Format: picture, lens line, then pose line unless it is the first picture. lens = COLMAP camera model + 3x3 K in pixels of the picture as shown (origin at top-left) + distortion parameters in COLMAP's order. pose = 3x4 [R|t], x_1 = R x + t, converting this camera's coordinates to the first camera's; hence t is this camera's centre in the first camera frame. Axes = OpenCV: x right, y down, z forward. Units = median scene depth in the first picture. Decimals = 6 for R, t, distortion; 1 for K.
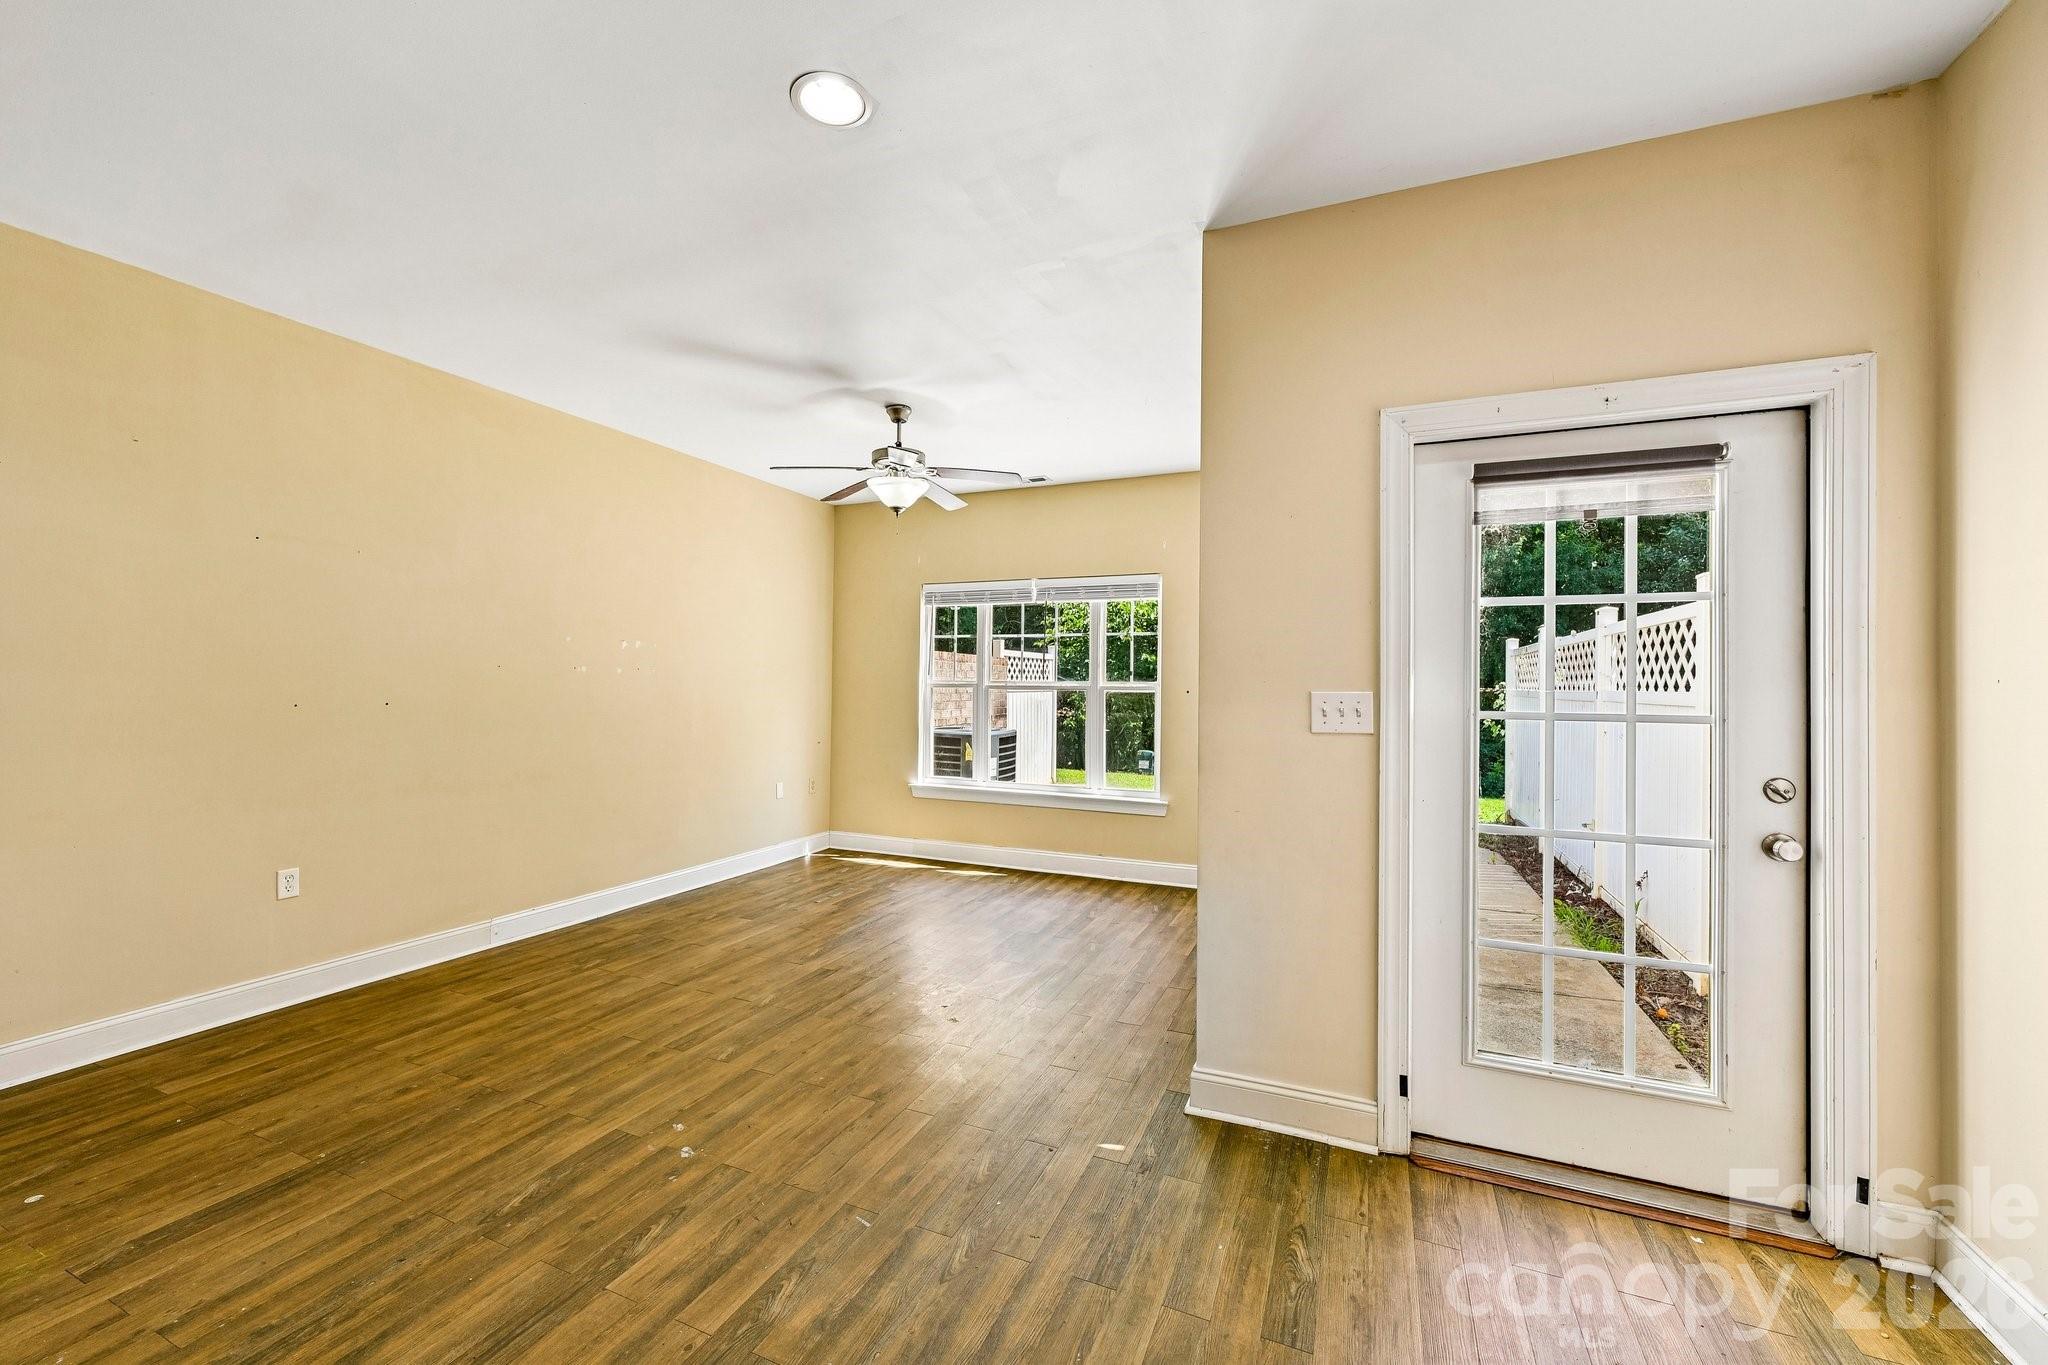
lens RADIAL K [[807.9, 0, 1017.9], [0, 807.9, 681.4], [0, 0, 1]] dist [0.000077, 0.000081]
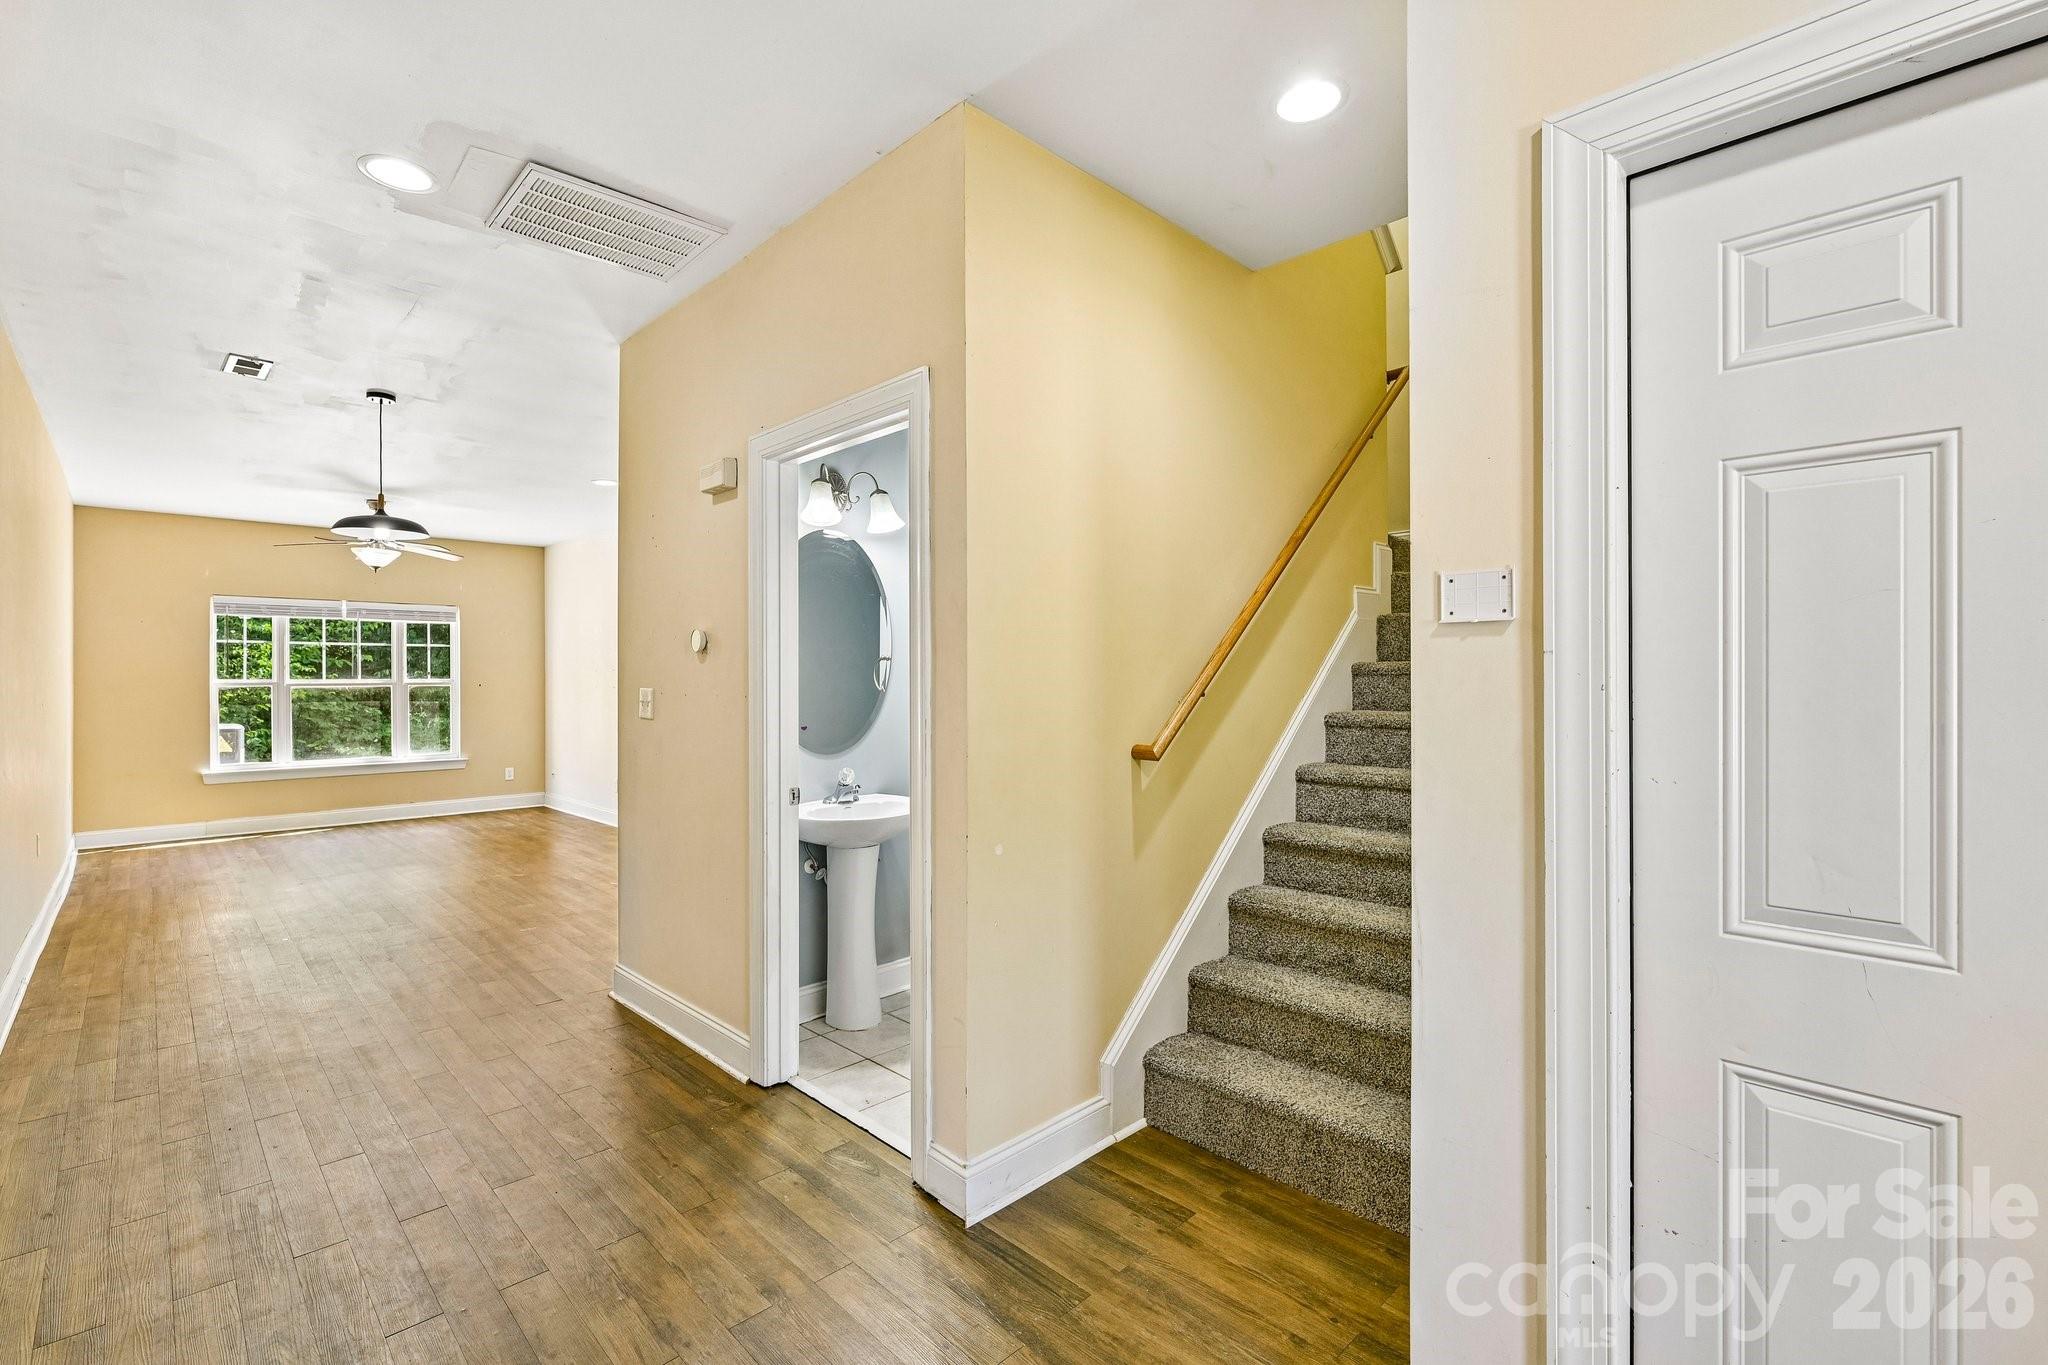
lens RADIAL K [[894.5, 0, 1023.8], [0, 894.5, 674.8], [0, 0, 1]] dist [-0.000380, -0.000251]
pose [[0.369315, -0.010607, 0.929244, -1.271377], [0.006193, 0.999941, 0.008953, -0.019227], [-0.929284, 0.002448, 0.369358, -0.758485]]
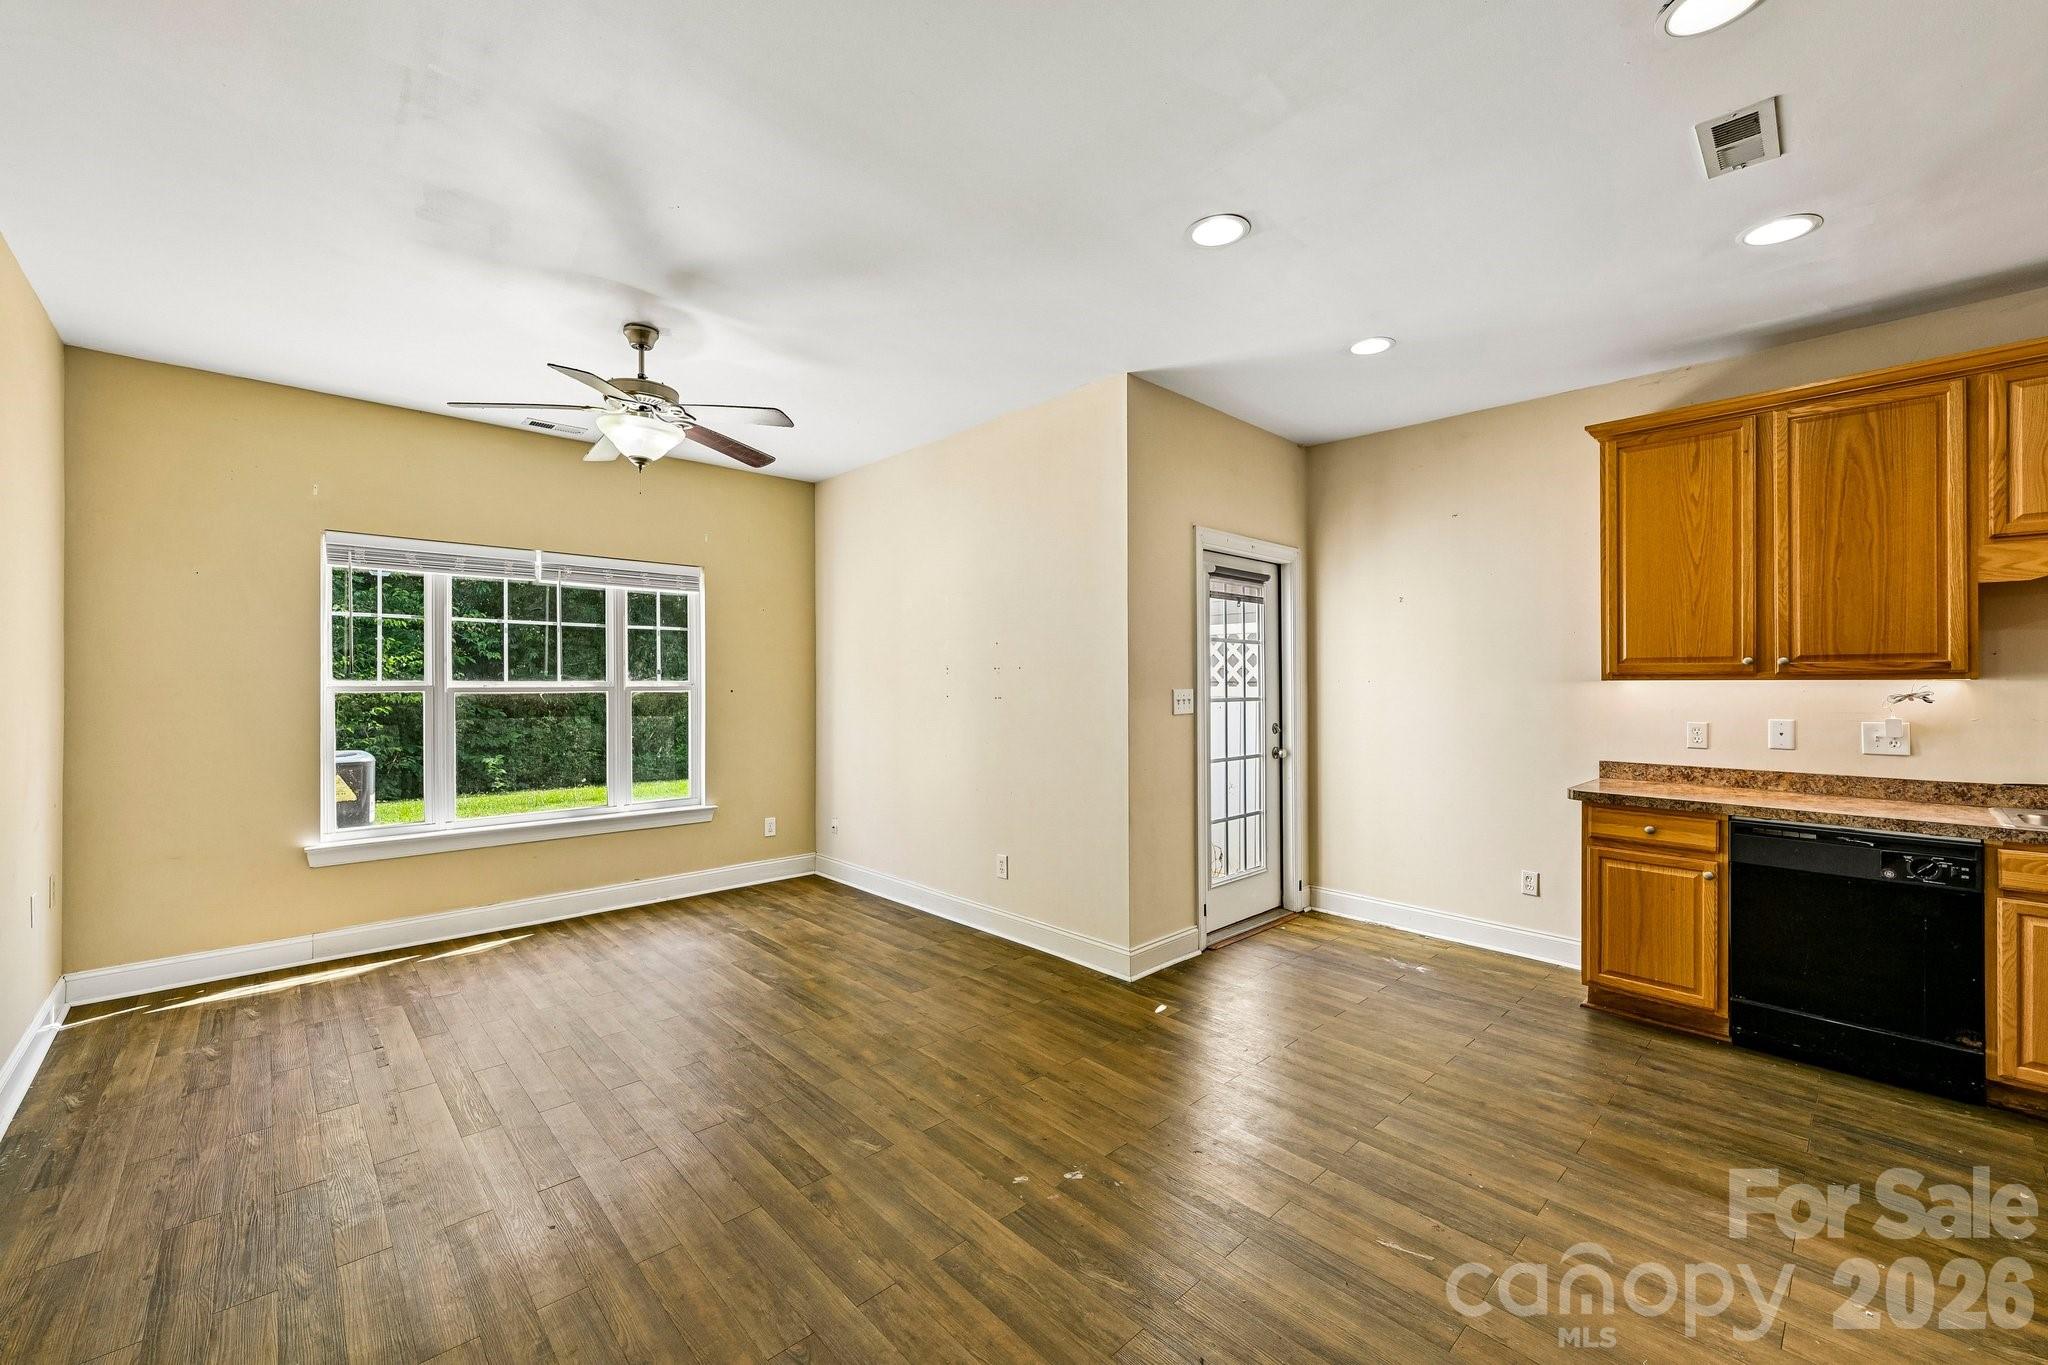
lens RADIAL K [[807.9, 0, 1017.9], [0, 807.9, 681.4], [0, 0, 1]] dist [0.000077, 0.000081]
pose [[0.397748, -0.010888, 0.917430, -0.716292], [-0.000063, 0.999929, 0.011895, -0.013371], [-0.917495, -0.004789, 0.397720, 0.366290]]
